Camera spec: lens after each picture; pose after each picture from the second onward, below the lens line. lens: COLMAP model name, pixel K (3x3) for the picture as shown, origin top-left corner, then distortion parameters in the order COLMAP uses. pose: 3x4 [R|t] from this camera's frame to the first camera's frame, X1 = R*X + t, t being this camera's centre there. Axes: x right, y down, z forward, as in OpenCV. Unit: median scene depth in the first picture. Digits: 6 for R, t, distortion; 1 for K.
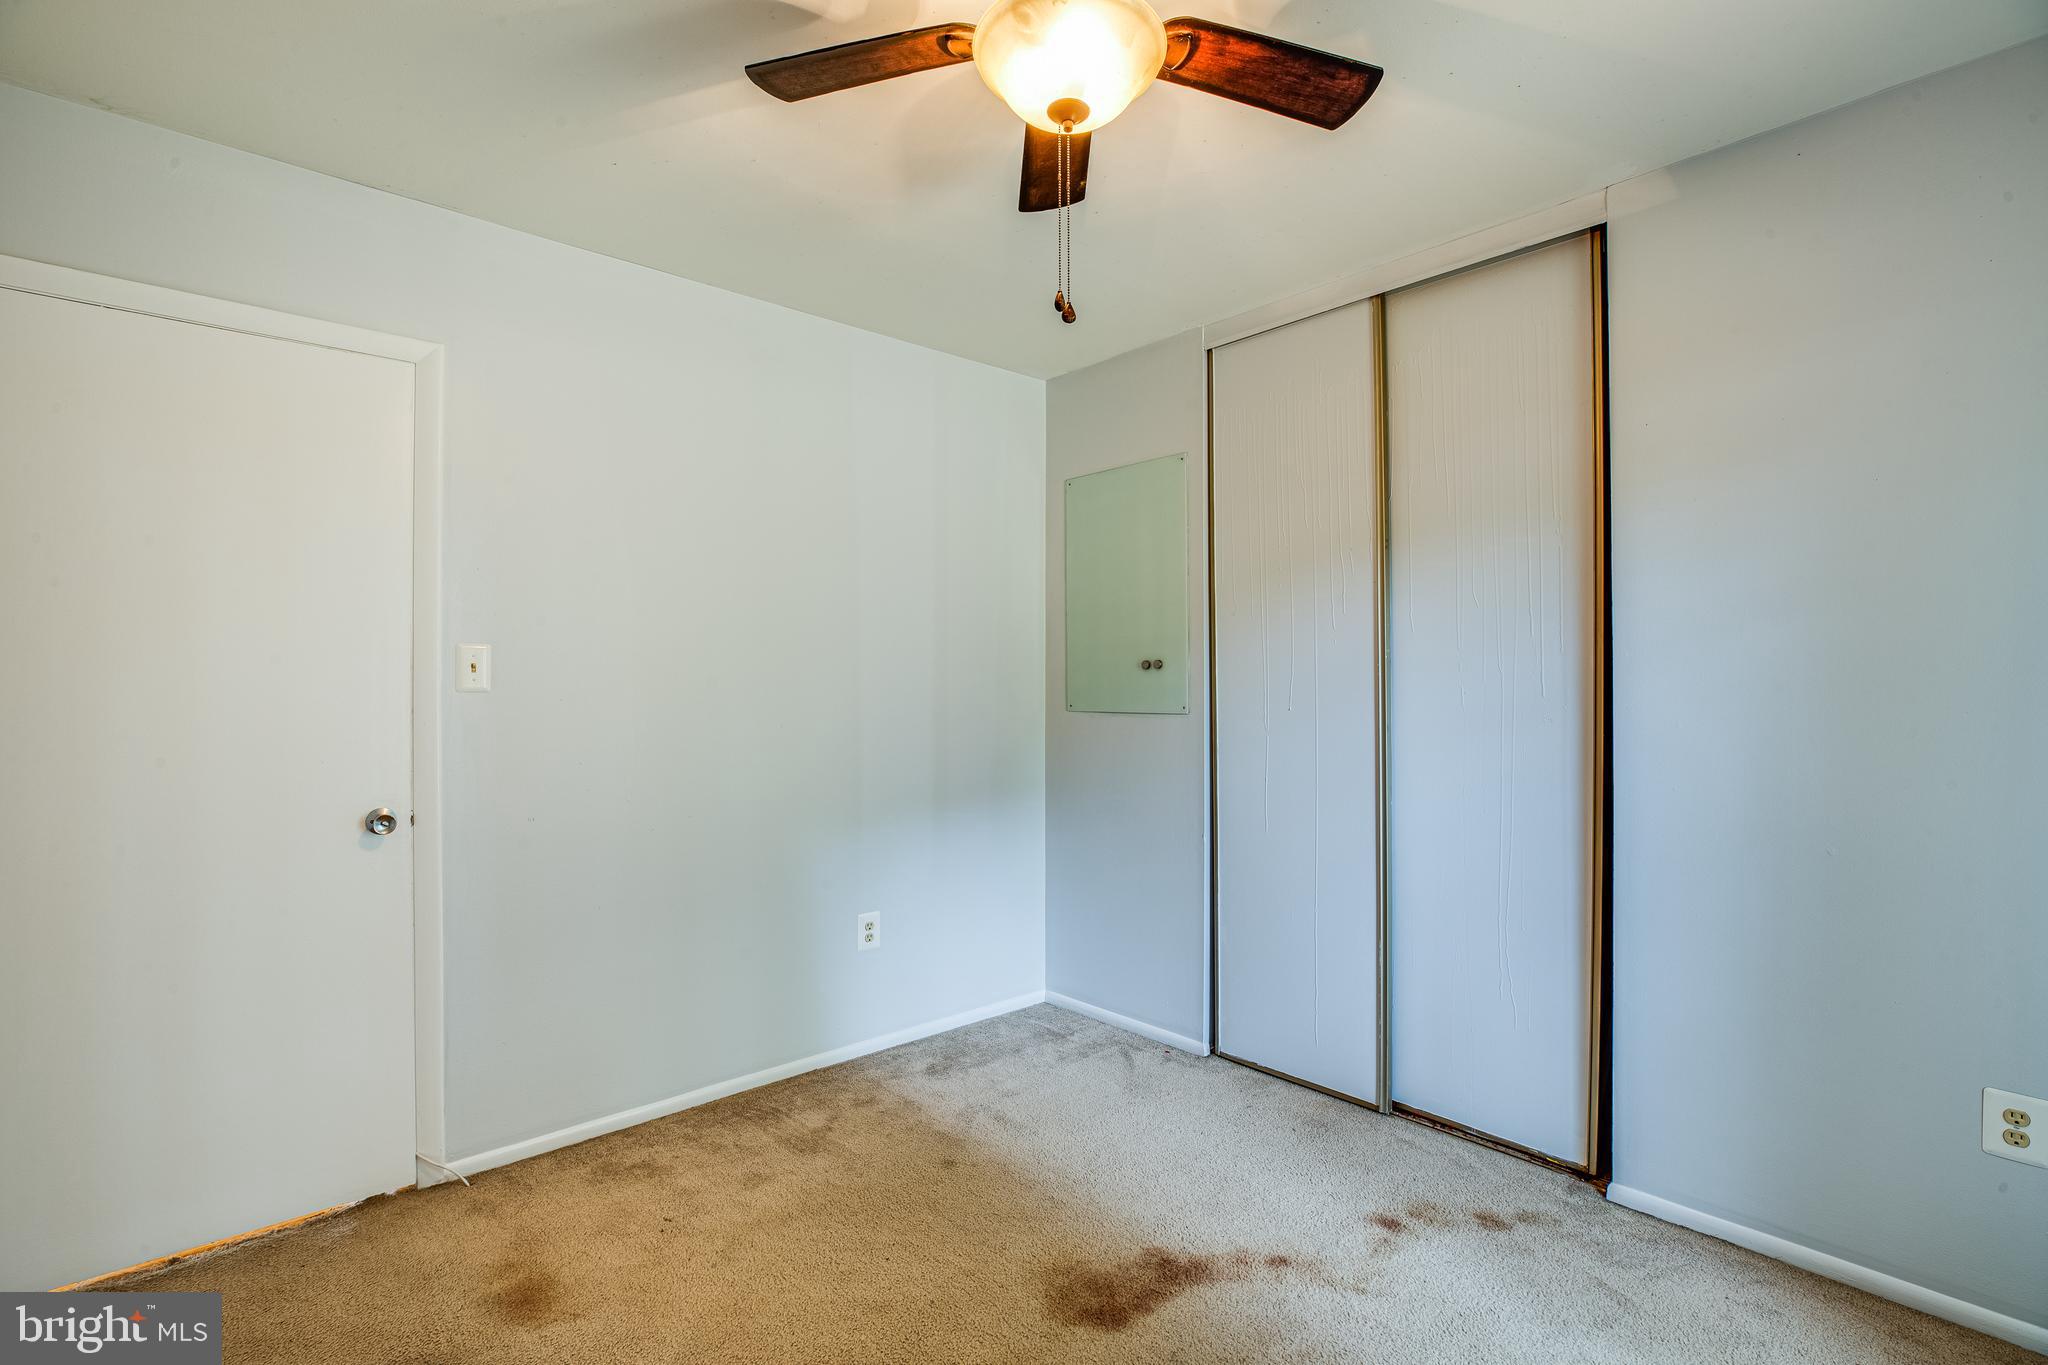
lens RADIAL K [[925.9, 0, 1019.2], [0, 925.9, 682.3], [0, 0, 1]] dist [-0.043784, 0.013873]
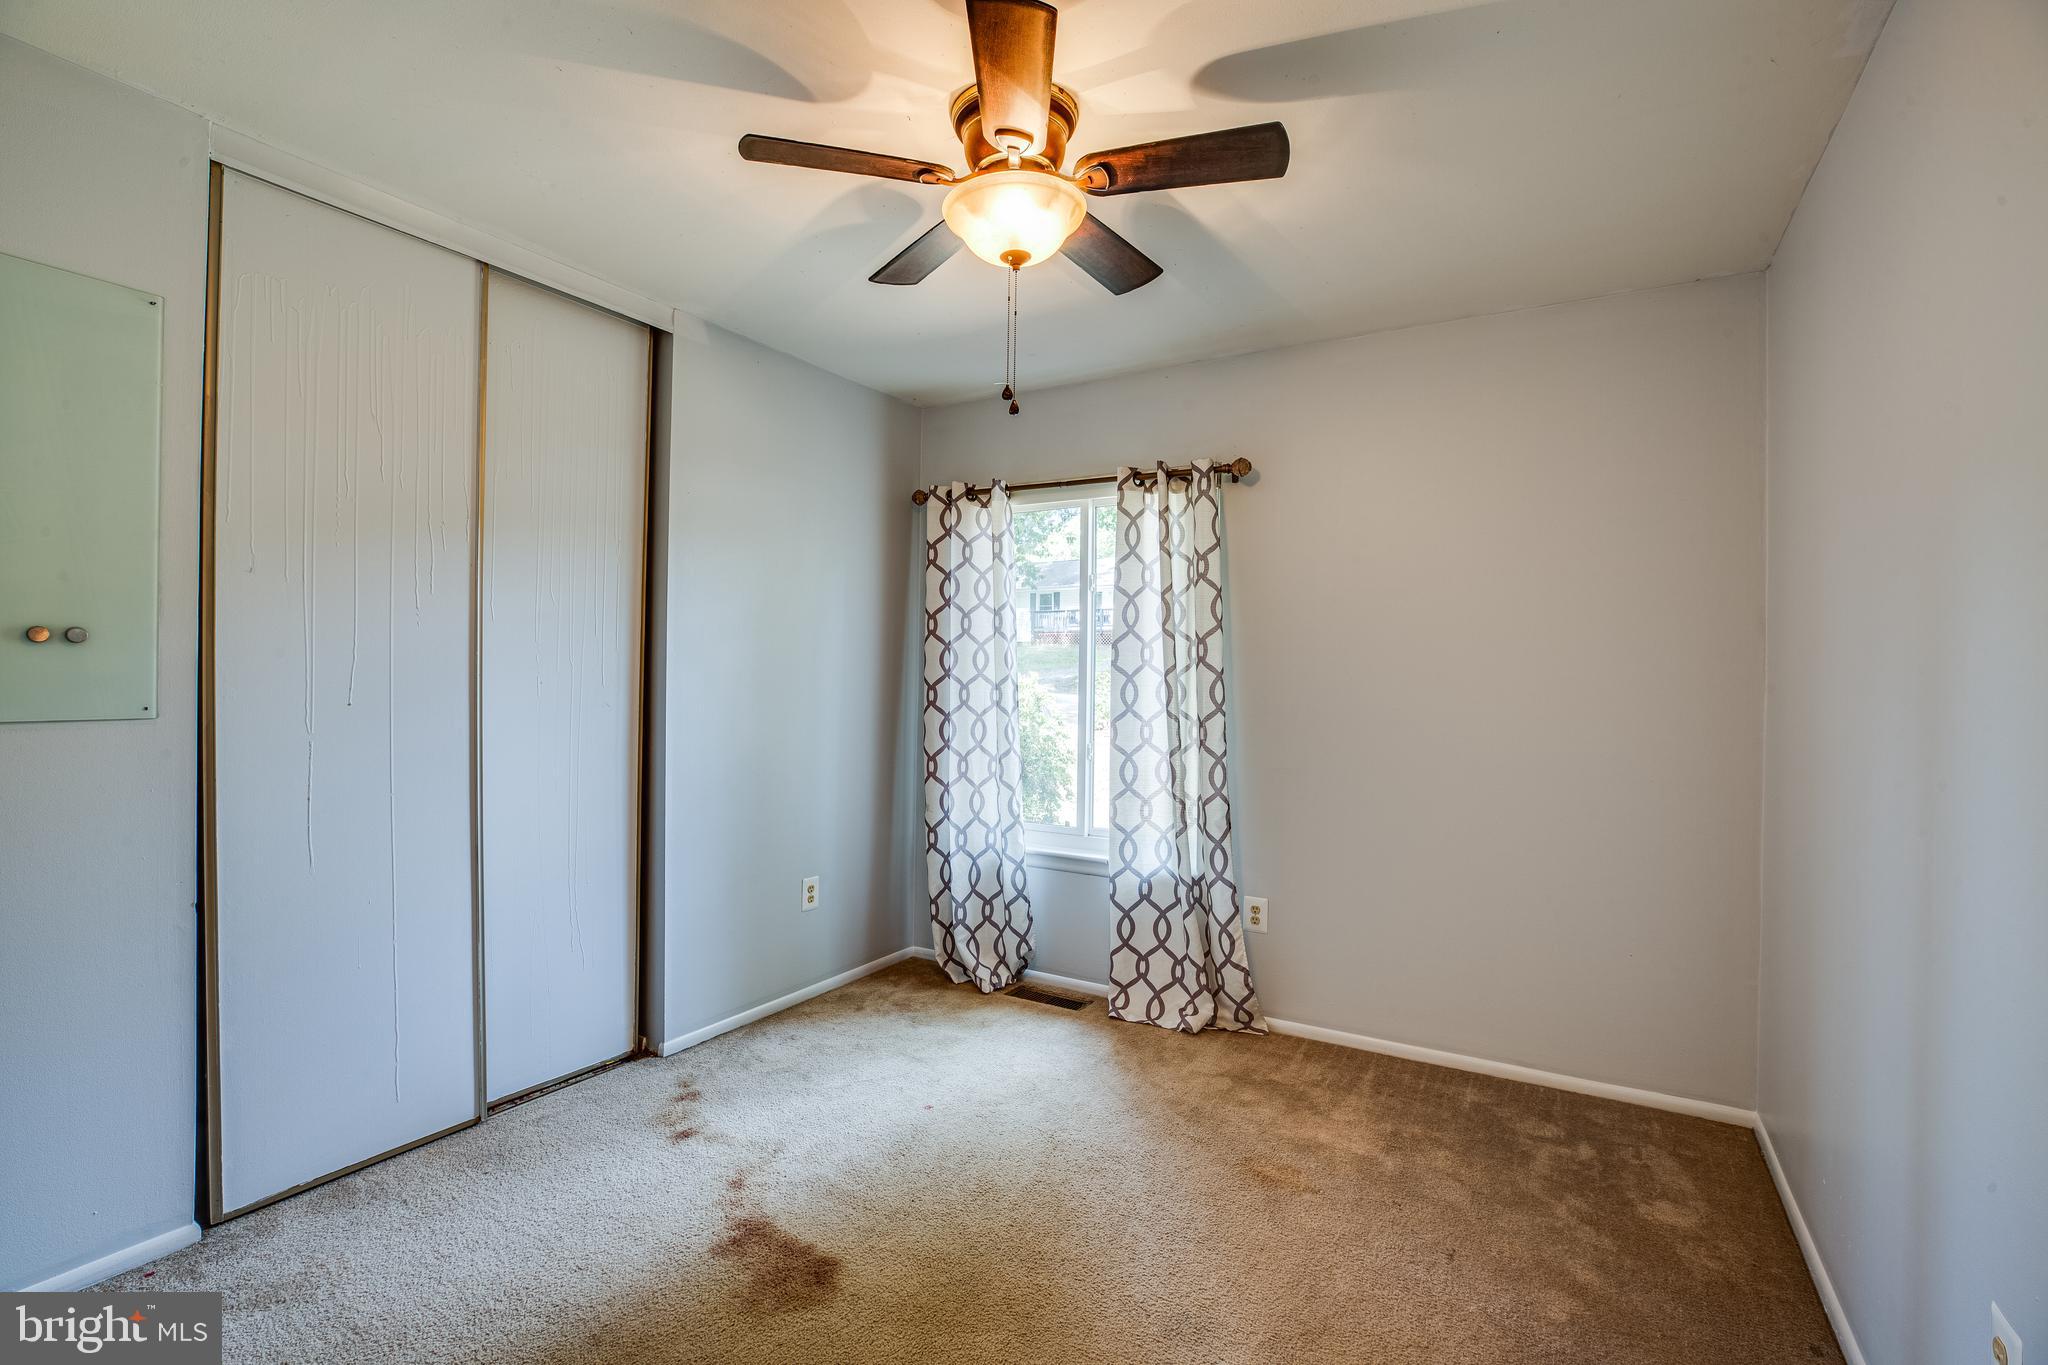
lens RADIAL K [[937.5, 0, 1009.8], [0, 937.5, 673.6], [0, 0, 1]] dist [-0.046661, 0.014138]
pose [[-0.279463, 0.000908, 0.960156, -0.782331], [-0.013373, 0.999899, -0.004838, -0.000675], [-0.960063, -0.014193, -0.279423, 0.855183]]
